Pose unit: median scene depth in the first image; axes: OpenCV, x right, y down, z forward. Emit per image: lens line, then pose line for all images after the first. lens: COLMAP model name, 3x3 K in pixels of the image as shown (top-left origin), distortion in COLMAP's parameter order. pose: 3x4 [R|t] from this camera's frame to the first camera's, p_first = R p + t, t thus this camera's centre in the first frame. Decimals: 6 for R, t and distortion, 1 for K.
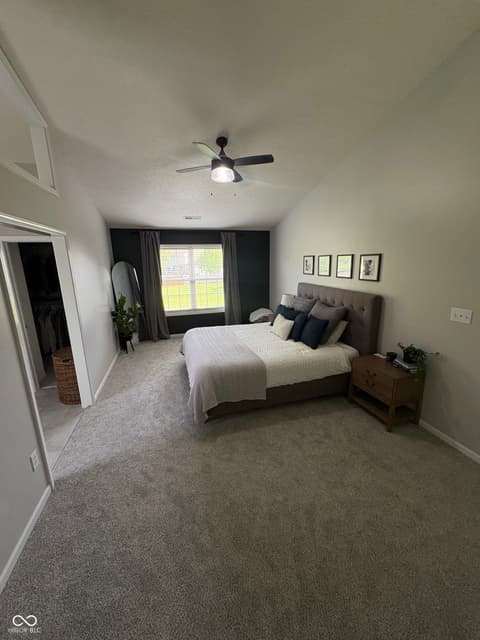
lens RADIAL K [[253.2, 0, 241.8], [0, 253.2, 322.0], [0, 0, 1]] dist [-0.003782, -0.000103]
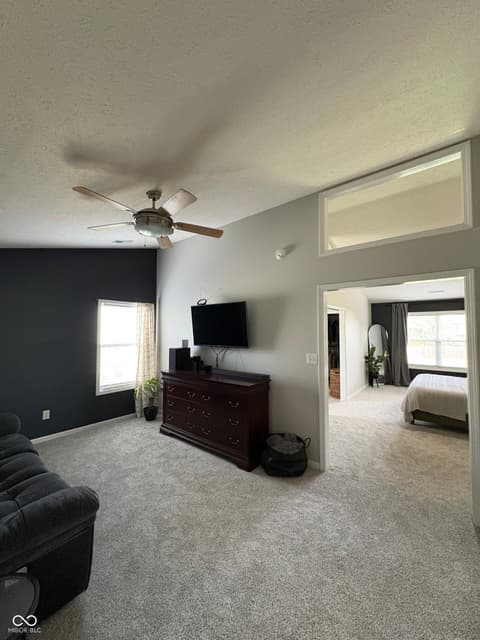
lens RADIAL K [[253.2, 0, 242.9], [0, 253.2, 322.7], [0, 0, 1]] dist [-0.003782, -0.000103]
pose [[0.572225, -0.006489, -0.820071, 0.425118], [-0.208286, 0.966030, -0.152981, 0.207329], [0.793206, 0.258349, 0.551435, -0.650140]]
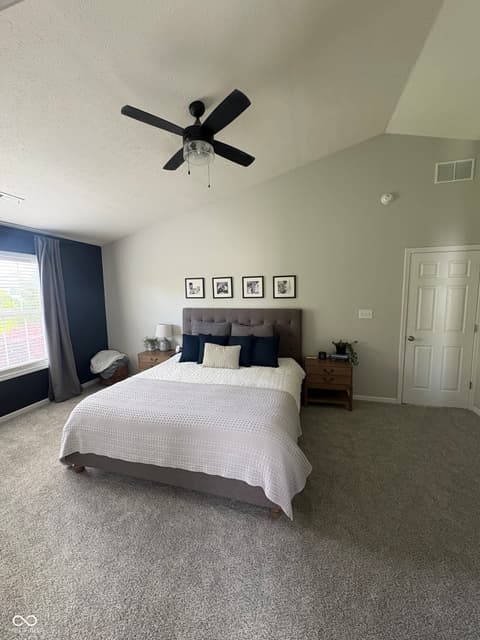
lens RADIAL K [[253.2, 0, 239.1], [0, 253.2, 319.4], [0, 0, 1]] dist [-0.003782, -0.000103]
pose [[0.531980, -0.083761, 0.842604, -0.510650], [0.206967, 0.977775, -0.033471, -0.060015], [-0.821074, 0.192197, 0.537493, 0.472081]]
